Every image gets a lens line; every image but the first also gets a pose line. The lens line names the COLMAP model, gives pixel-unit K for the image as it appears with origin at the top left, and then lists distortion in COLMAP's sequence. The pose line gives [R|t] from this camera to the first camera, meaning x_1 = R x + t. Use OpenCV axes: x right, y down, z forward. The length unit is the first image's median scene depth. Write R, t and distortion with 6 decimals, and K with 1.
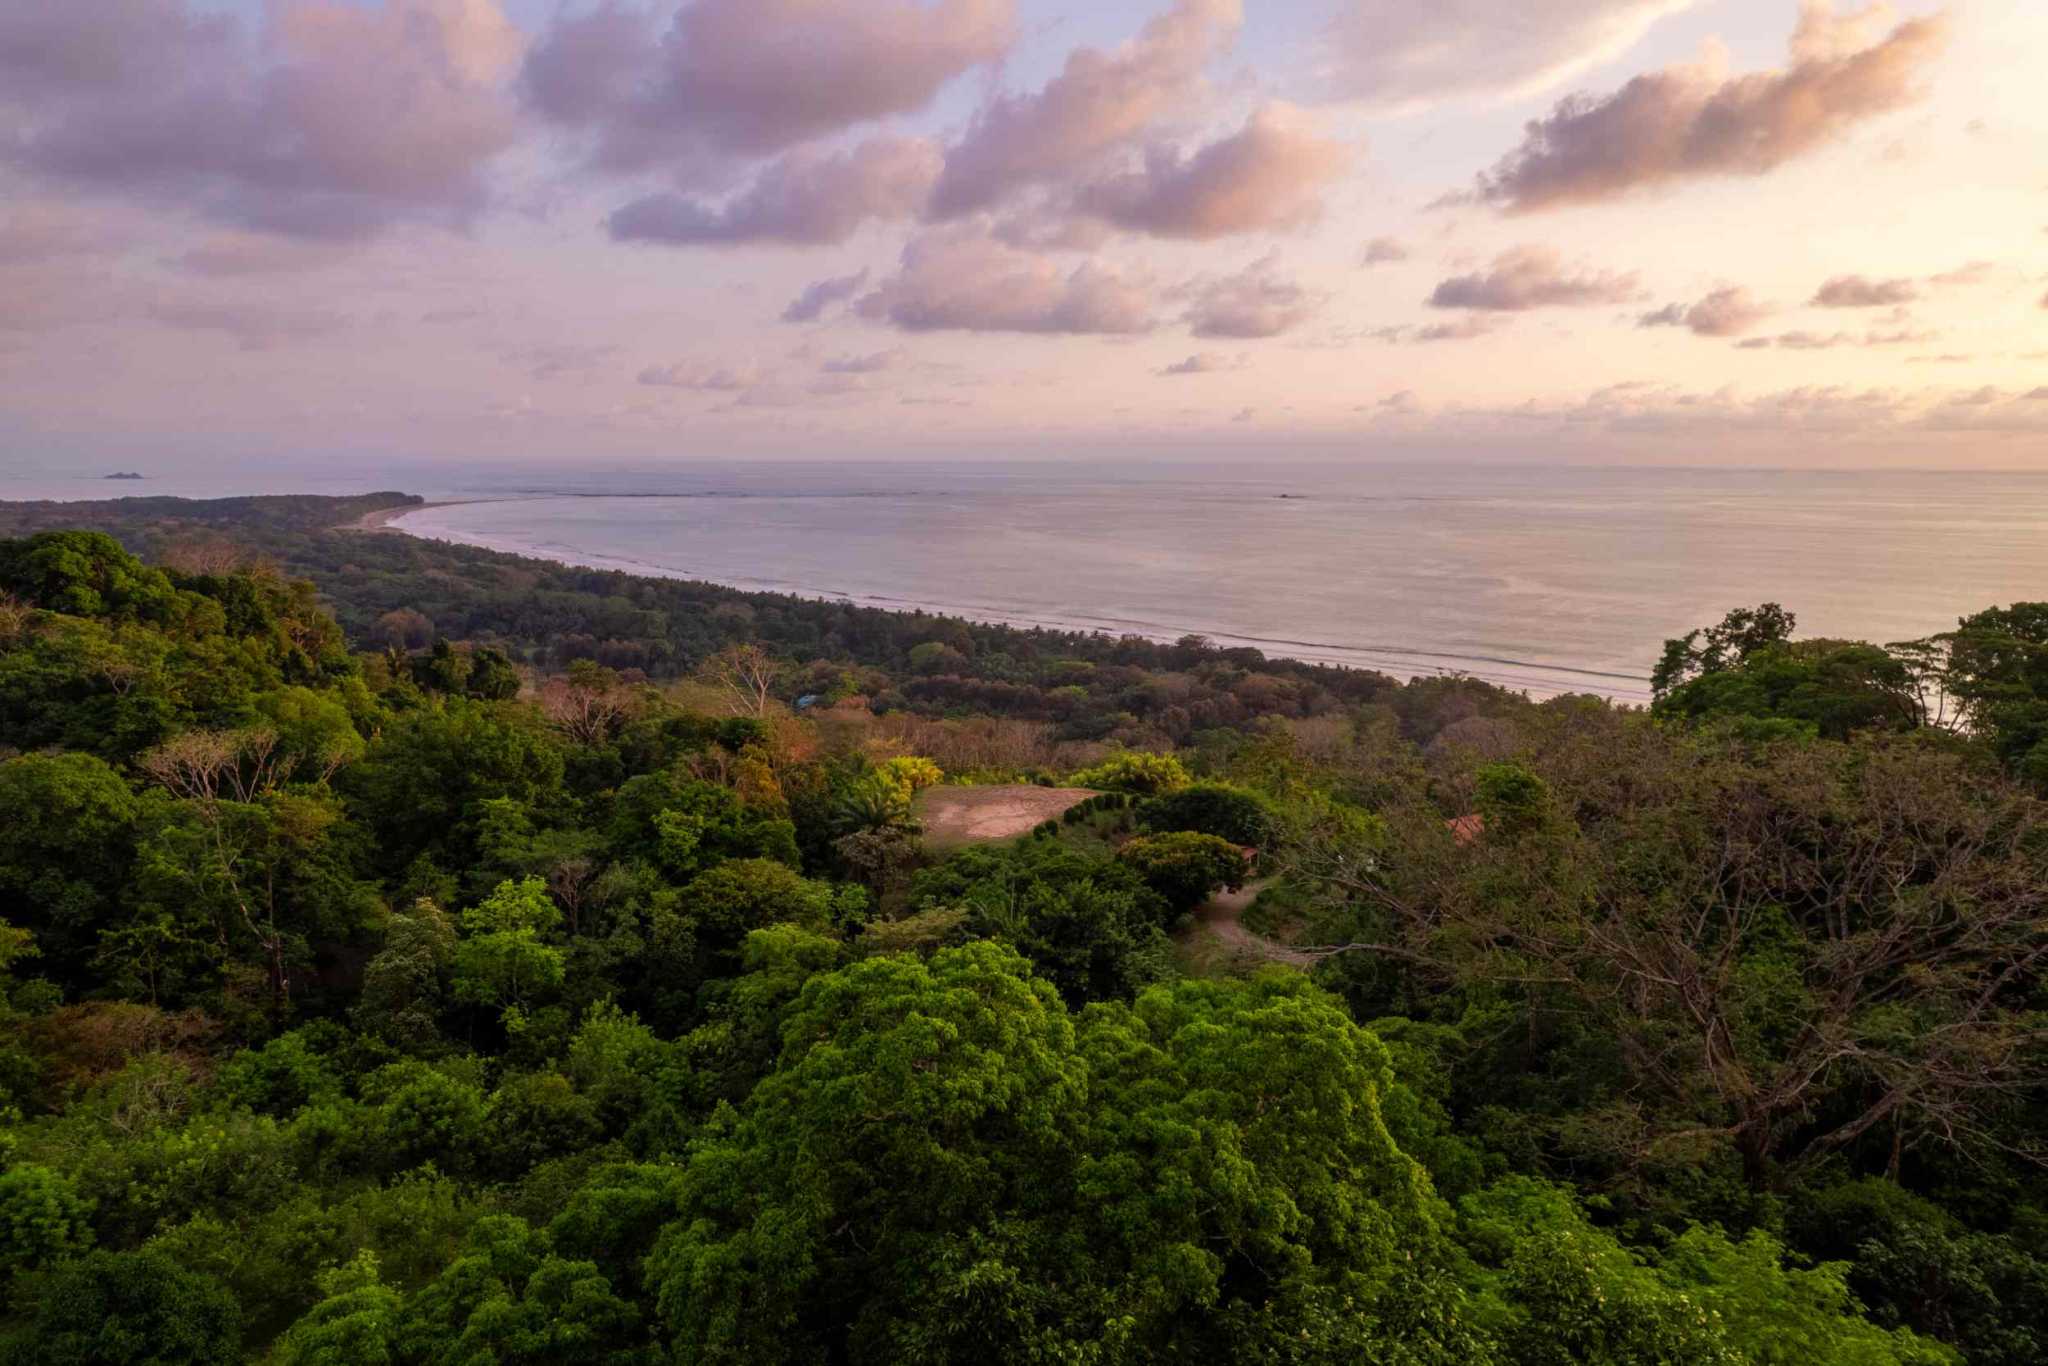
lens RADIAL K [[1399.3, 0, 1020.0], [0, 1399.3, 708.3], [0, 0, 1]] dist [-0.076814, 0.068294]
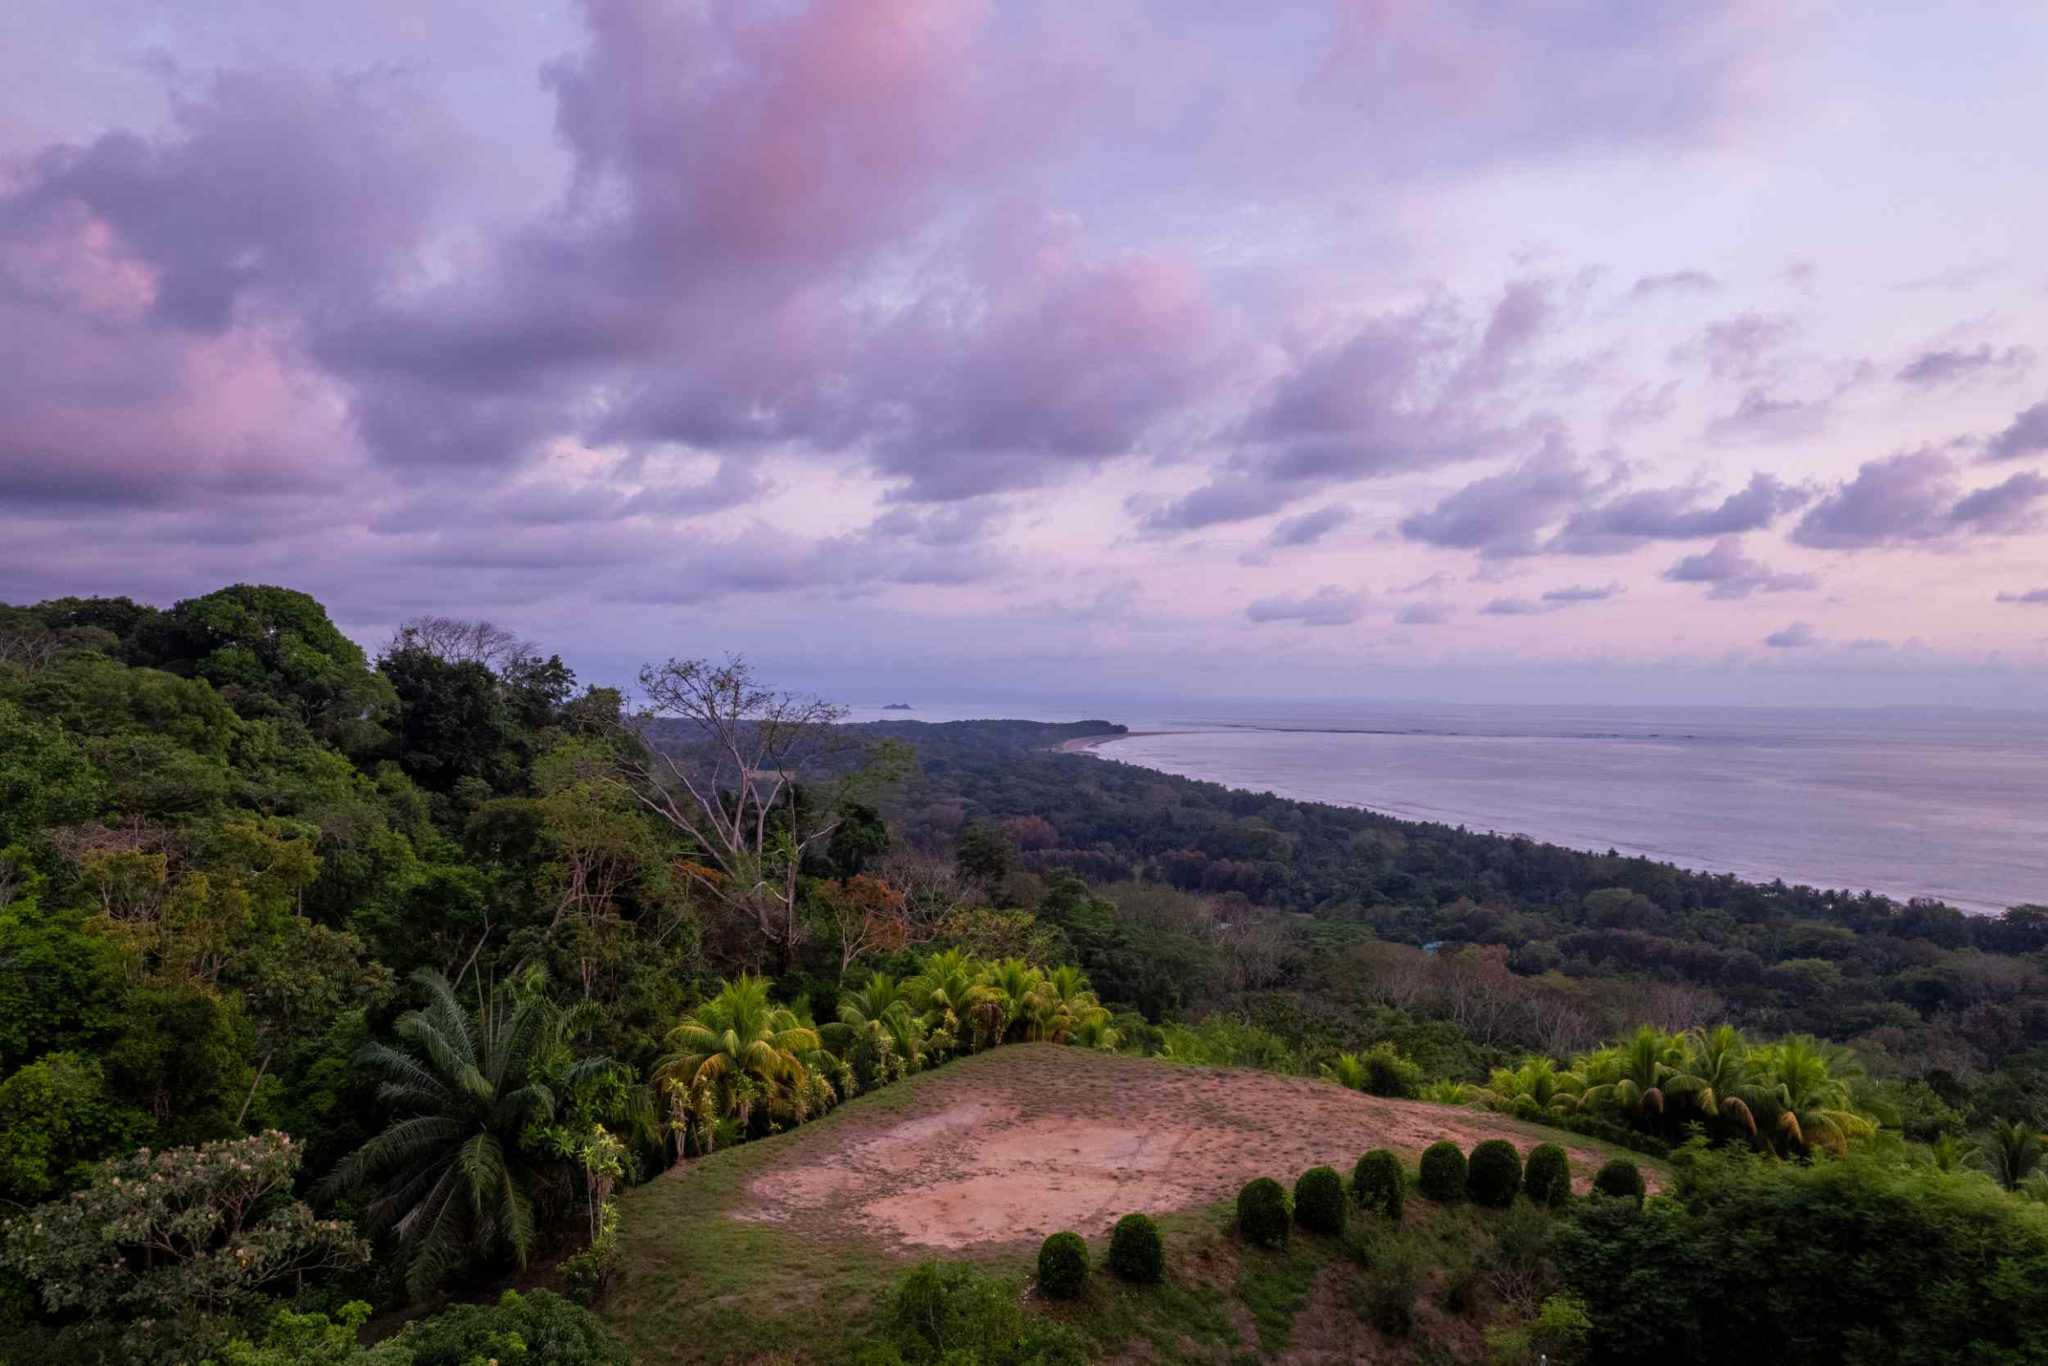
lens RADIAL K [[1399.3, 0, 1020.0], [0, 1399.3, 708.3], [0, 0, 1]] dist [-0.076814, 0.068294]
pose [[0.866211, 0.009911, -0.499580, 0.029685], [-0.101468, 0.982461, -0.156444, 0.007218], [0.489267, 0.186205, 0.852024, 0.177664]]
